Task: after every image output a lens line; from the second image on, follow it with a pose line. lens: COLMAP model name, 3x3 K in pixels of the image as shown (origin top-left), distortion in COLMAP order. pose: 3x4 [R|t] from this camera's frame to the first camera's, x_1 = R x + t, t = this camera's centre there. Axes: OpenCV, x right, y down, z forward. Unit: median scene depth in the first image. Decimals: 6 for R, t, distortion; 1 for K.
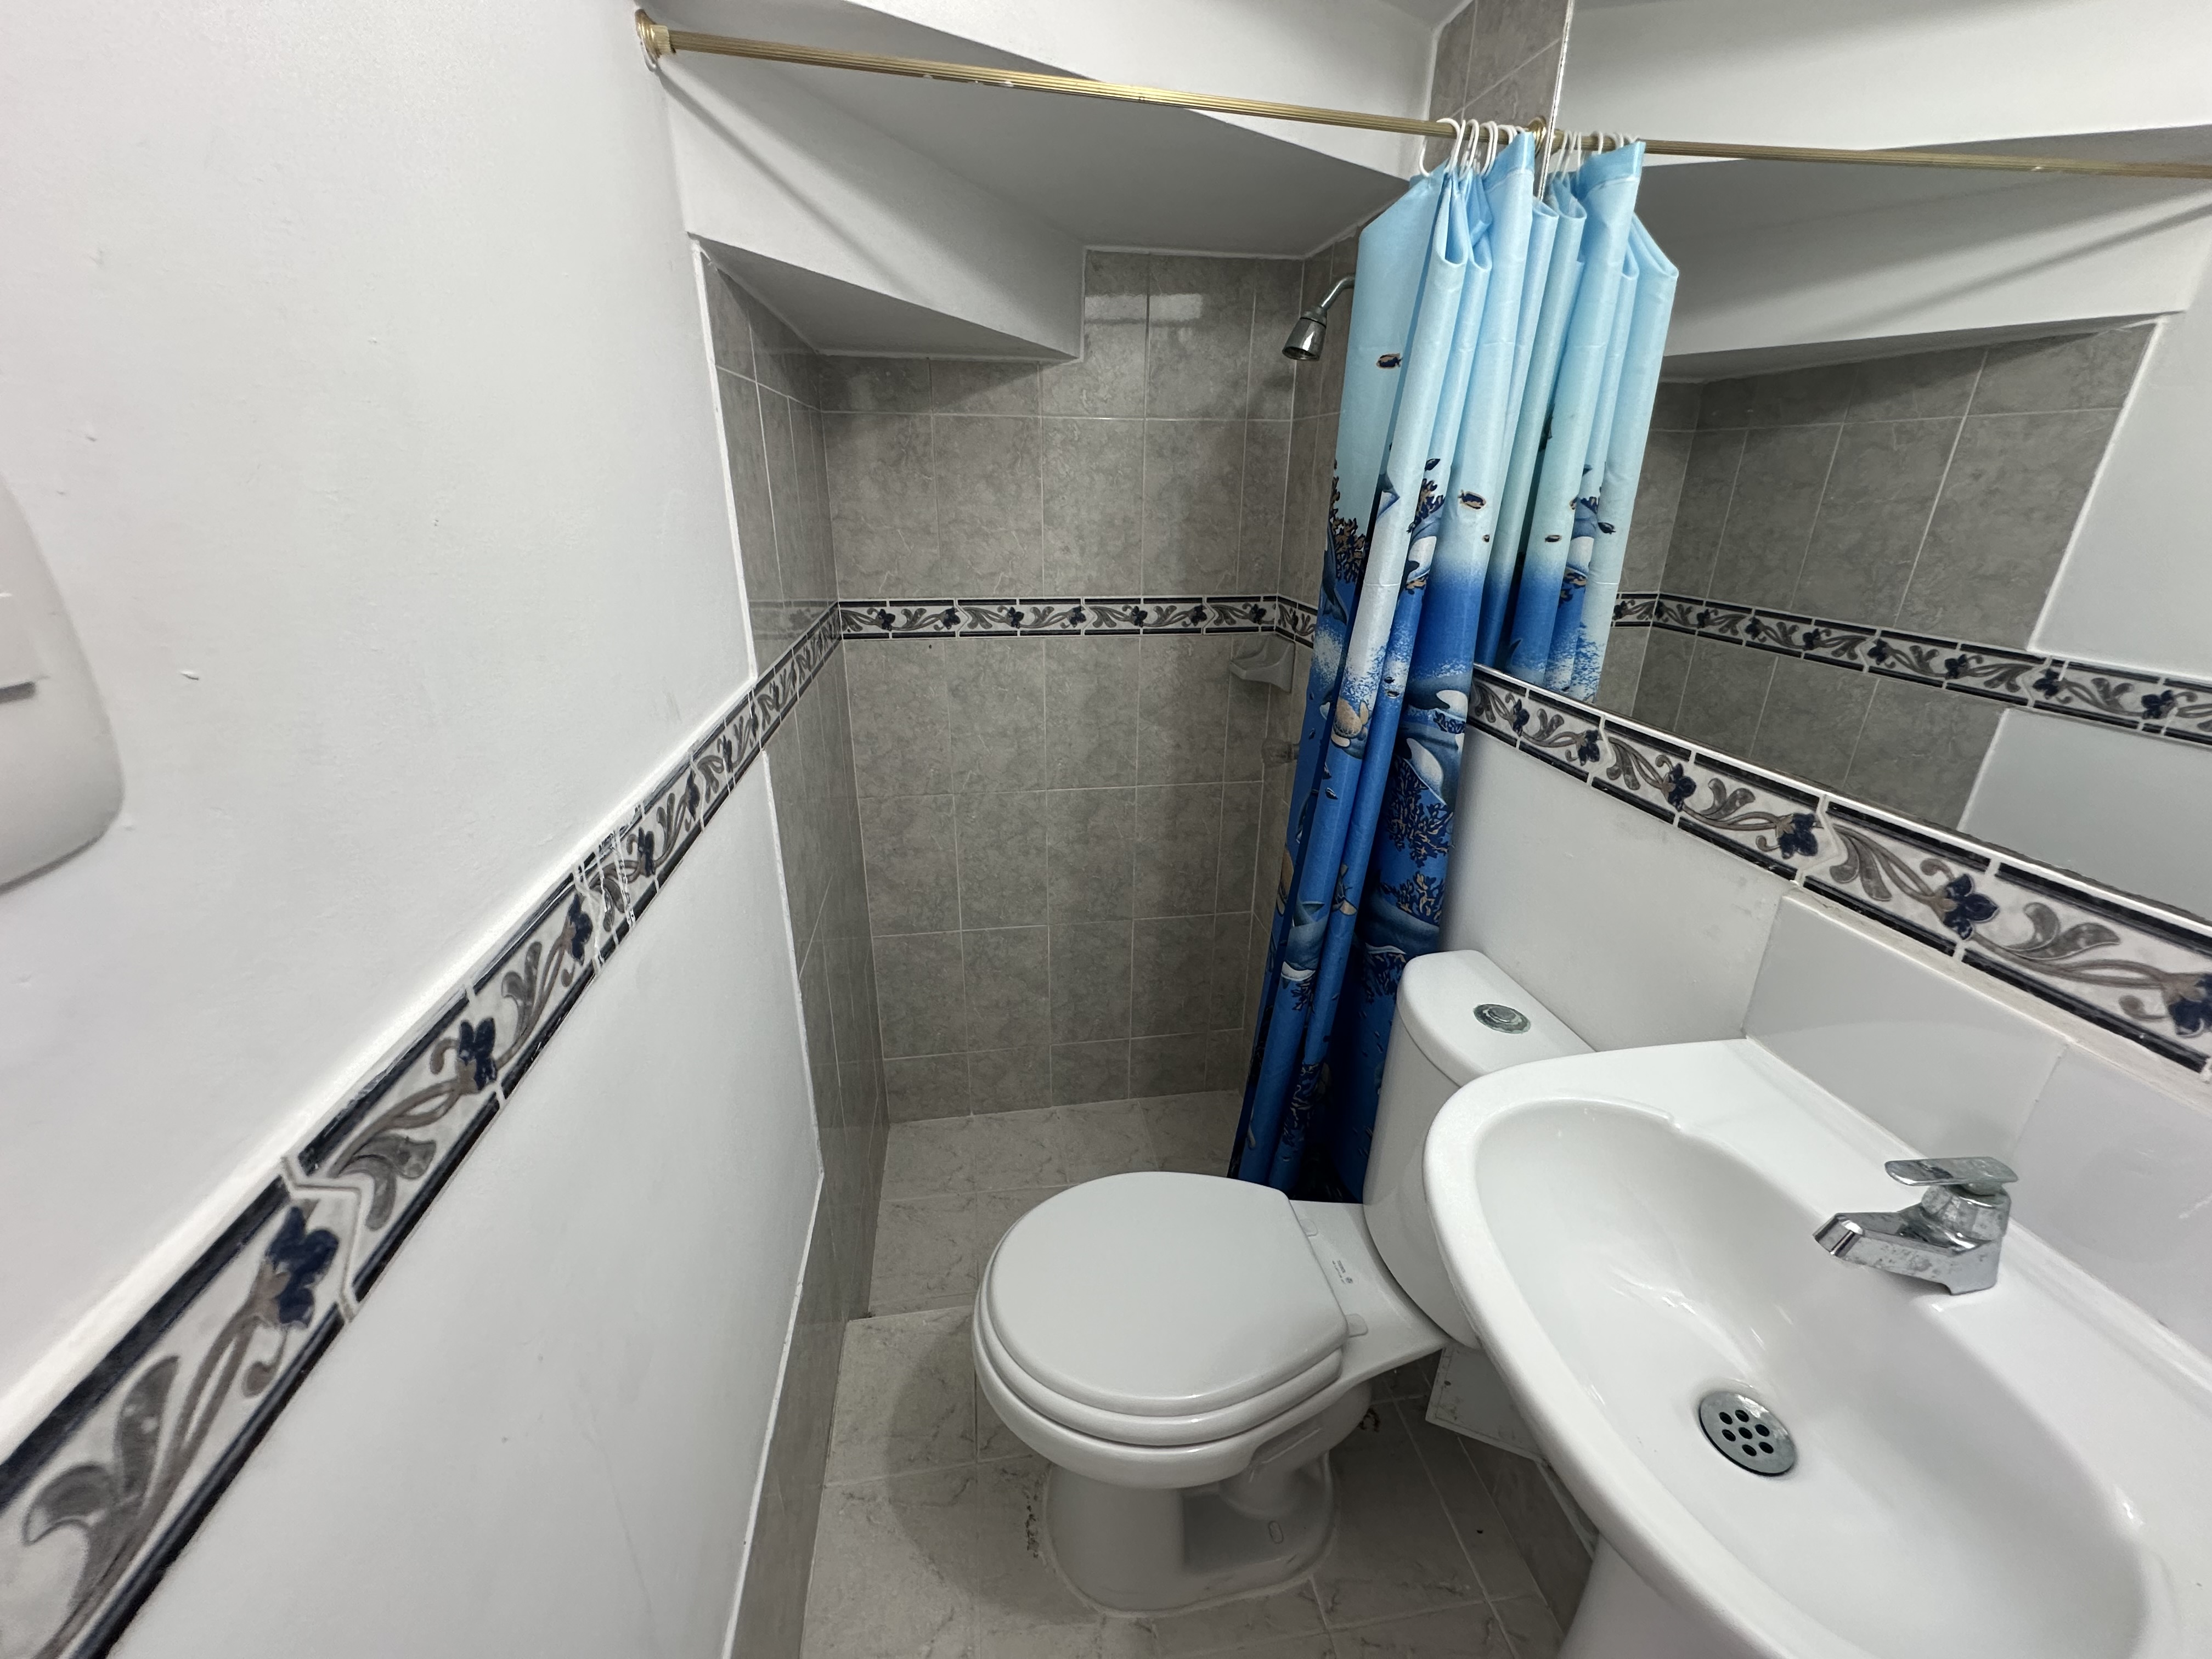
lens RADIAL K [[882.9, 0, 1106.3], [0, 882.9, 827.1], [0, 0, 1]] dist [-0.006572, 0.002040]
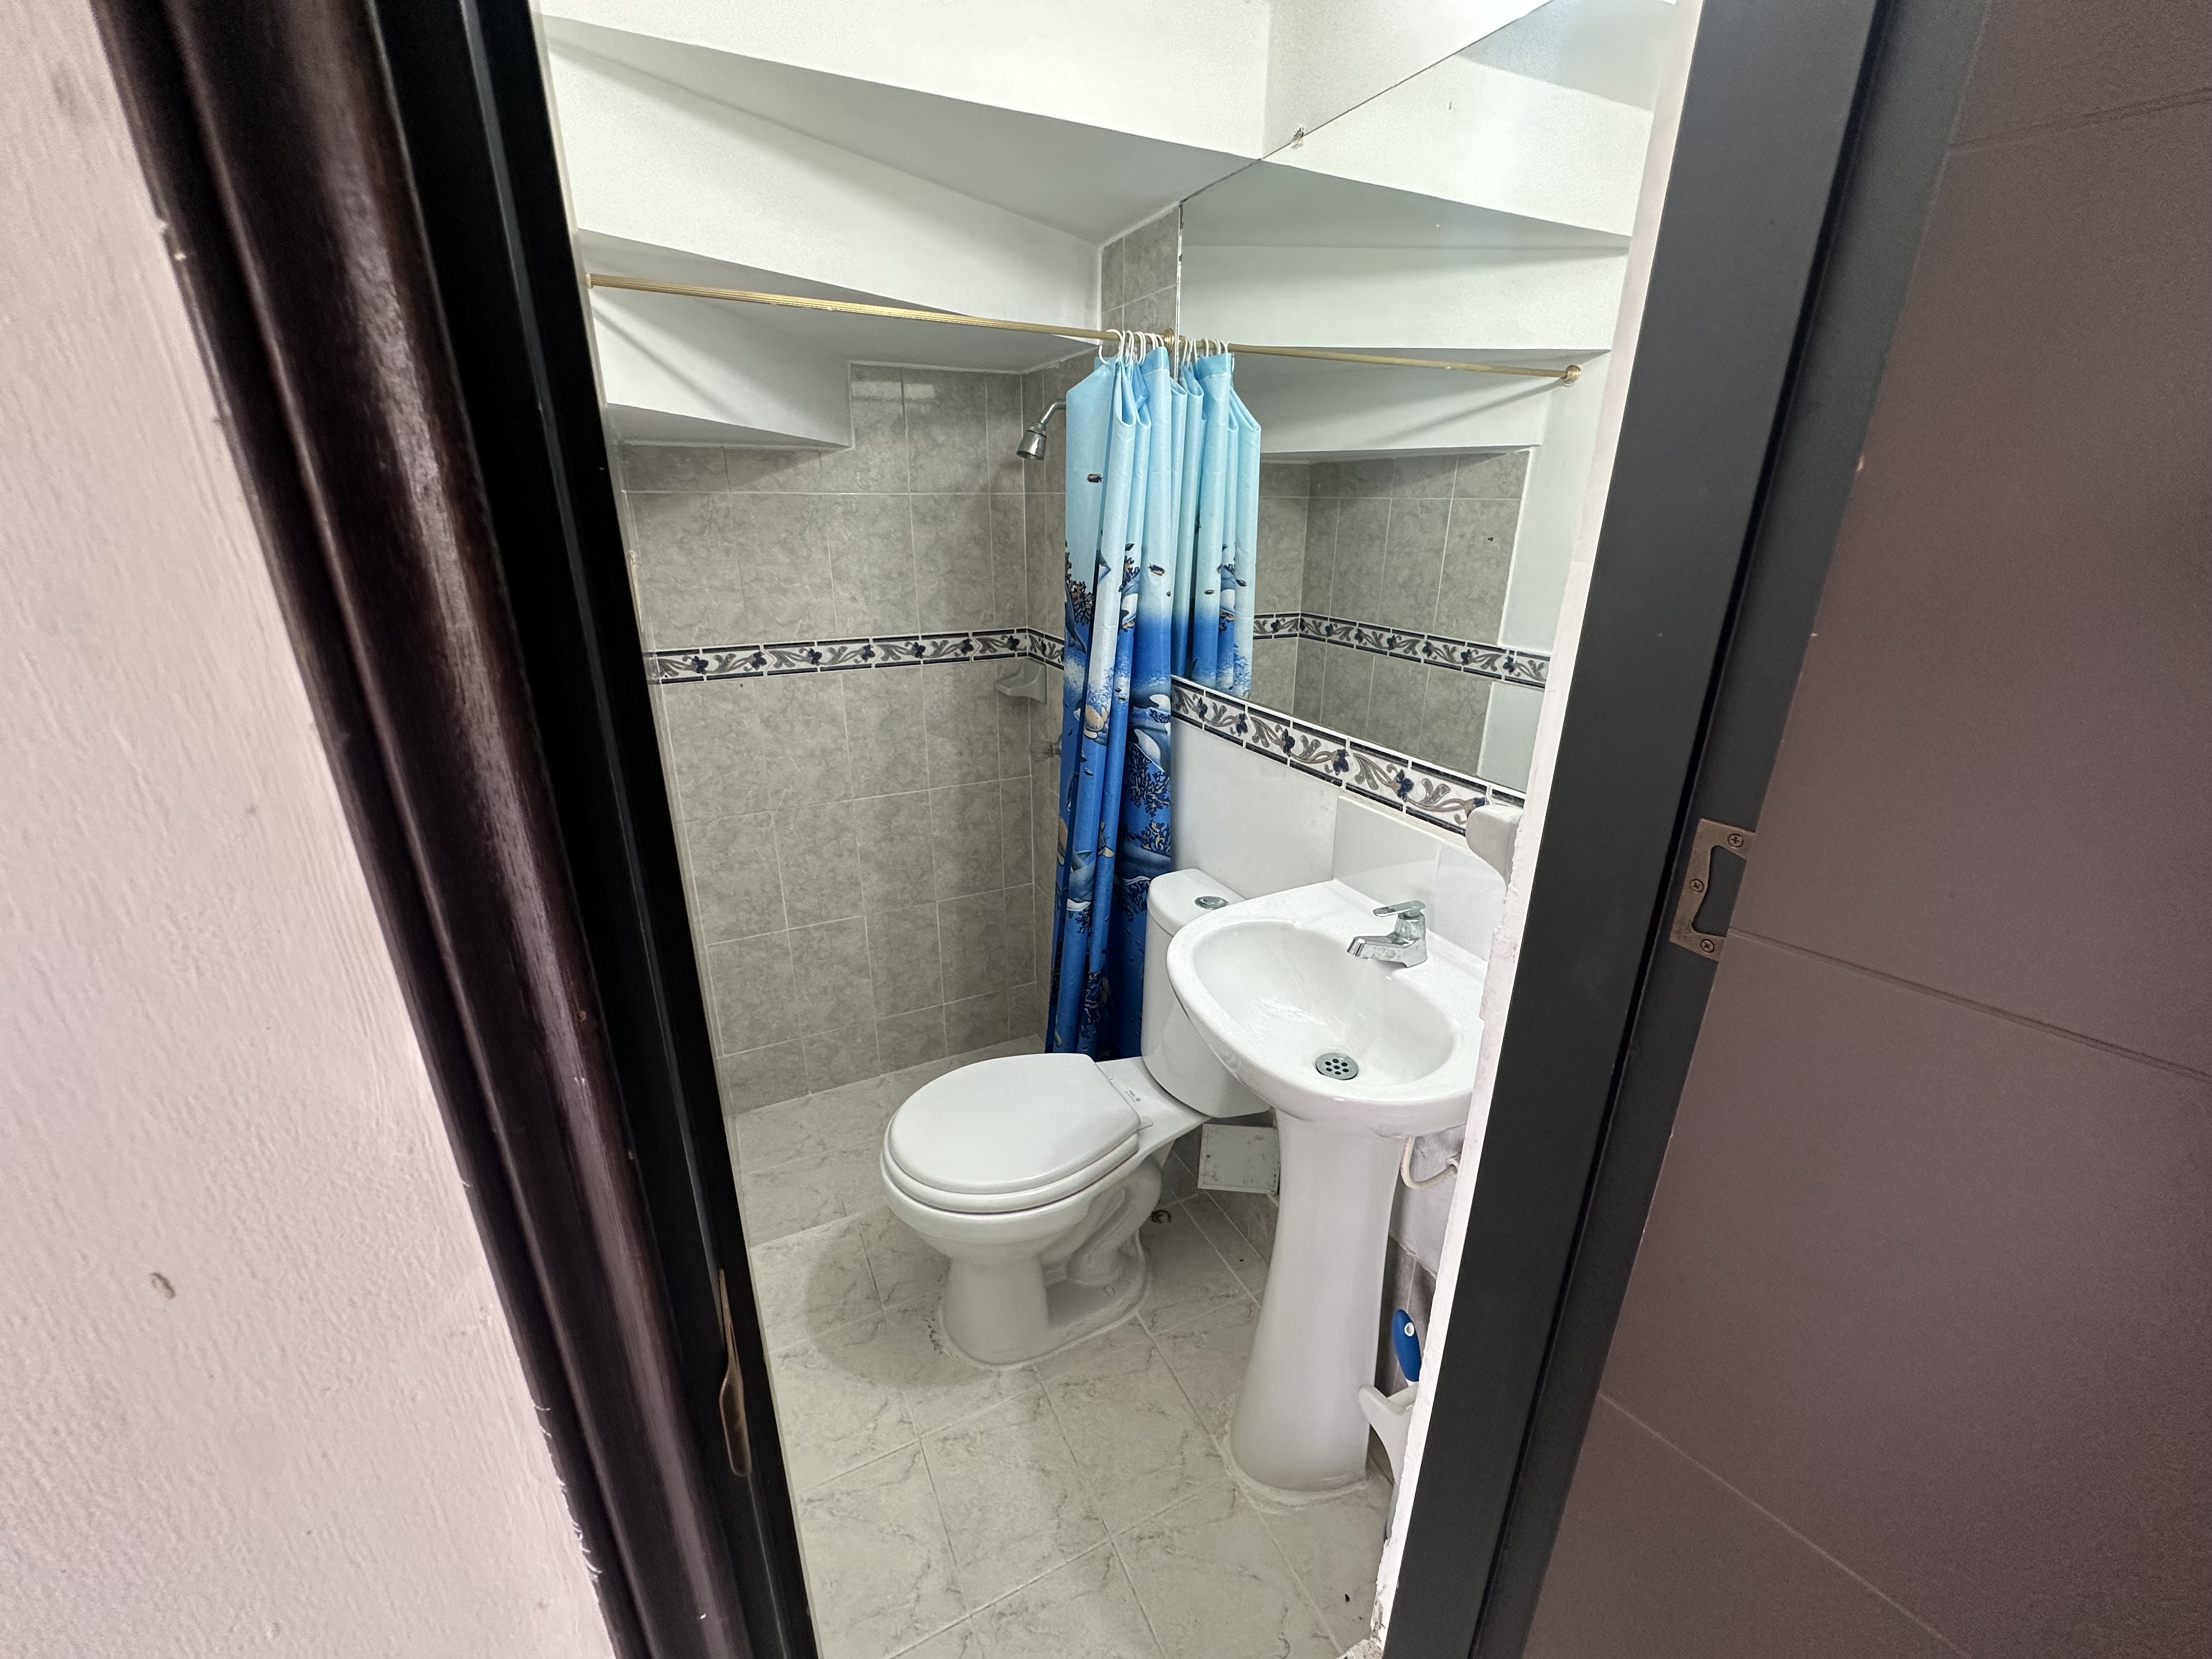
lens RADIAL K [[882.9, 0, 1106.3], [0, 882.9, 827.1], [0, 0, 1]] dist [-0.006572, 0.002040]
pose [[0.955868, -0.106885, 0.273663, -0.085632], [0.111391, 0.993776, -0.000932, 0.040632], [-0.271861, 0.031374, 0.961825, -0.275755]]
